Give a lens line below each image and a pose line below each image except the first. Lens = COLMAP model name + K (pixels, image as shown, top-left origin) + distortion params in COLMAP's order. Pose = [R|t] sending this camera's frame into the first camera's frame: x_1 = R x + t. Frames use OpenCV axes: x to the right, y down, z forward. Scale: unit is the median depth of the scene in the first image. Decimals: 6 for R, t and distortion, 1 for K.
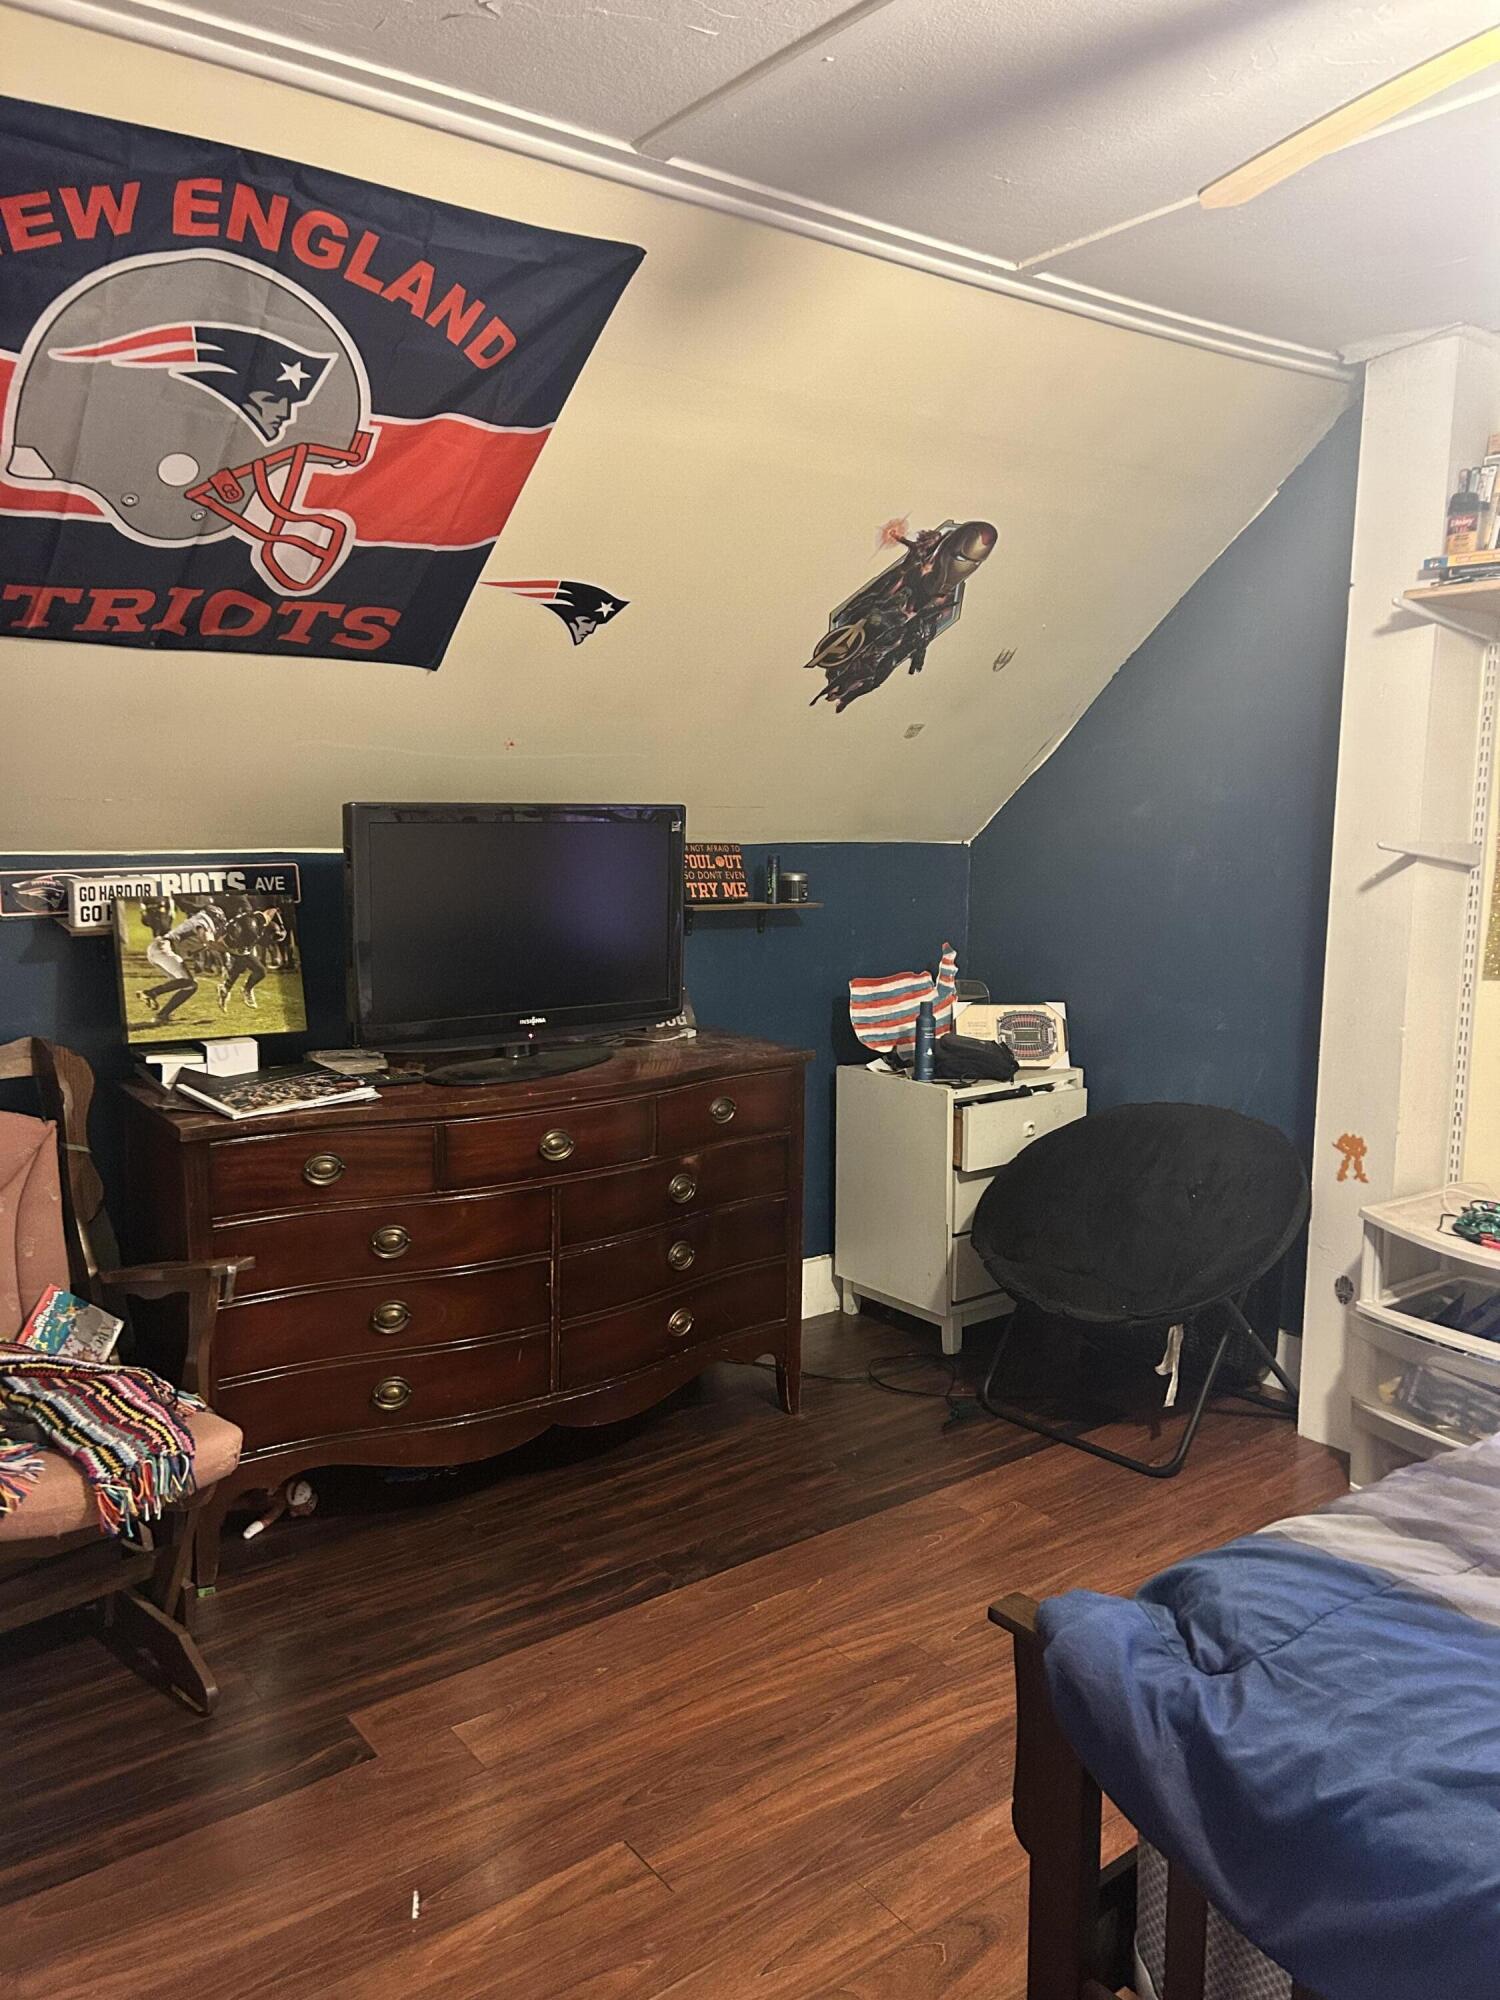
lens RADIAL K [[1503.5, 0, 746.3], [0, 1503.5, 995.3], [0, 0, 1]] dist [0.060851, -0.067885]
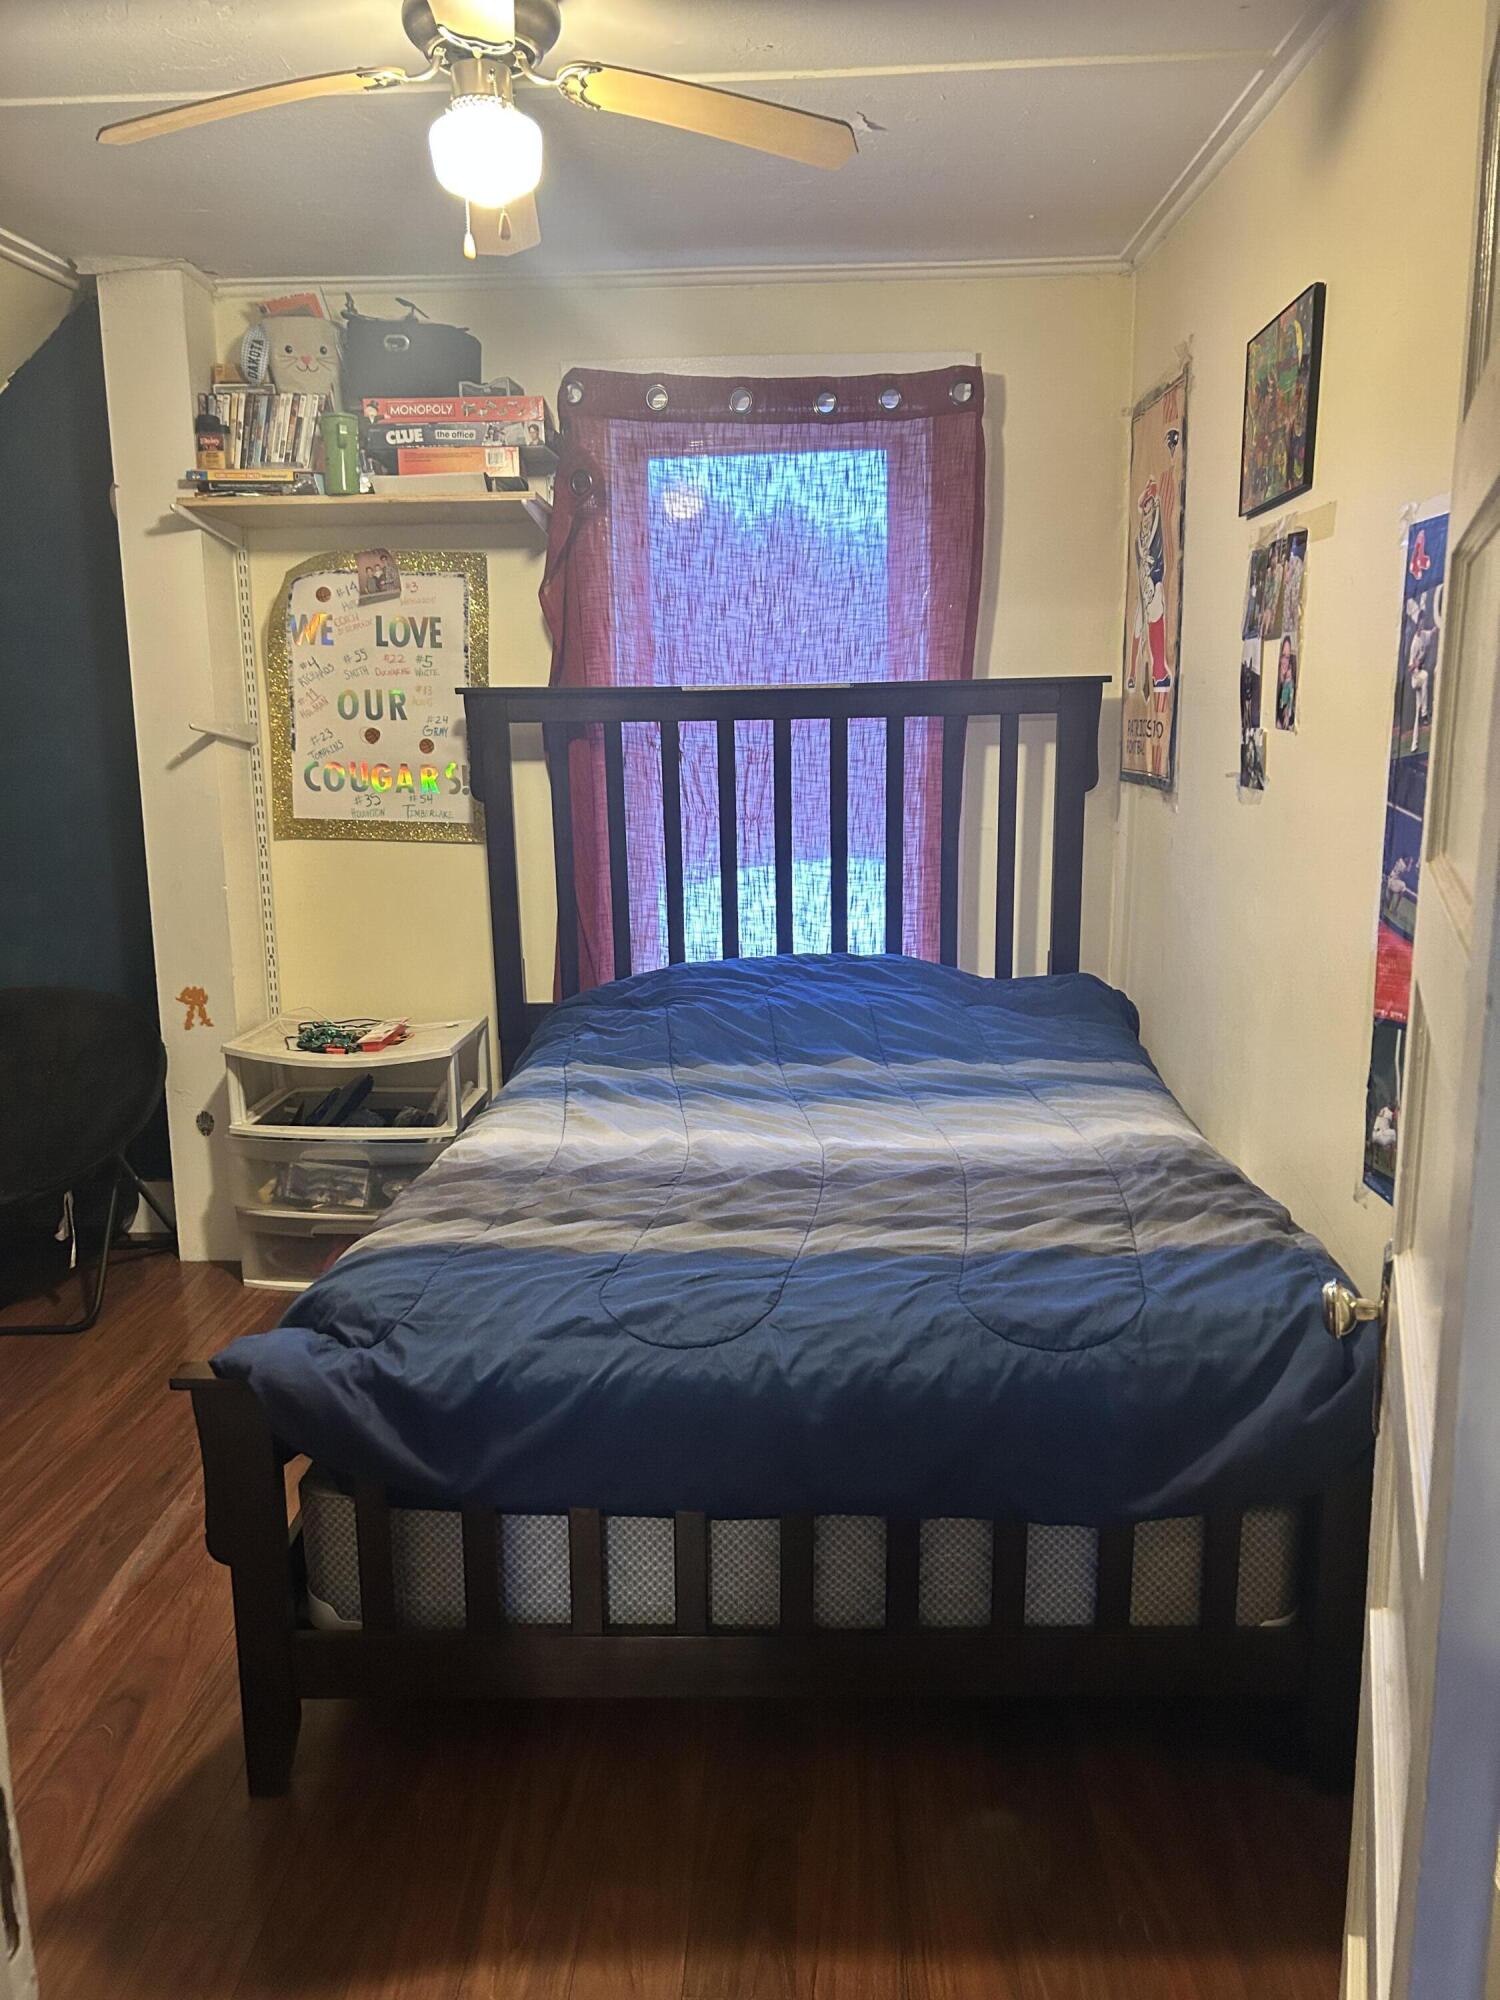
lens RADIAL K [[1503.5, 0, 751.5], [0, 1503.5, 997.4], [0, 0, 1]] dist [0.060851, -0.067885]
pose [[0.636691, -0.159940, 0.754350, -0.202500], [0.108157, 0.987106, 0.118003, 0.012499], [-0.763496, 0.006456, 0.645780, -0.050241]]
